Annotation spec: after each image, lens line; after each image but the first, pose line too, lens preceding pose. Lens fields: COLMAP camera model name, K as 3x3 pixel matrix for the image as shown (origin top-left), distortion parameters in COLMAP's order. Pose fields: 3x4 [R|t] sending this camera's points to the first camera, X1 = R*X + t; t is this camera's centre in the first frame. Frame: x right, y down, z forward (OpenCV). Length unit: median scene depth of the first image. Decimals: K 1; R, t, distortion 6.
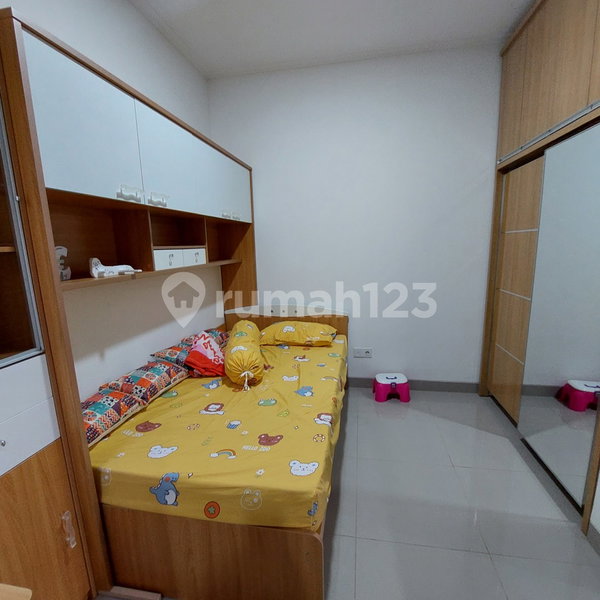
lens RADIAL K [[320.7, 0, 299.3], [0, 320.7, 309.2], [0, 0, 1]] dist [0.004017, -0.012610]
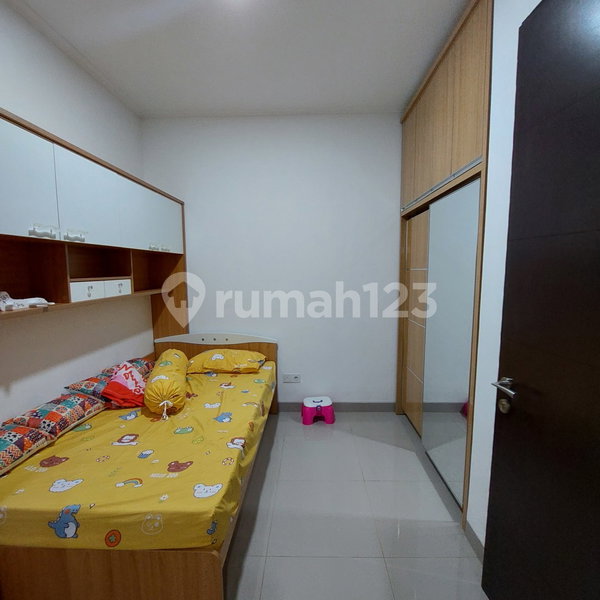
lens RADIAL K [[320.7, 0, 299.3], [0, 320.7, 309.2], [0, 0, 1]] dist [0.004017, -0.012610]
pose [[0.987646, 0.003005, 0.156675, 0.093553], [0.008945, 0.997105, -0.075509, -0.015795], [-0.156449, 0.075977, 0.984760, -0.095307]]
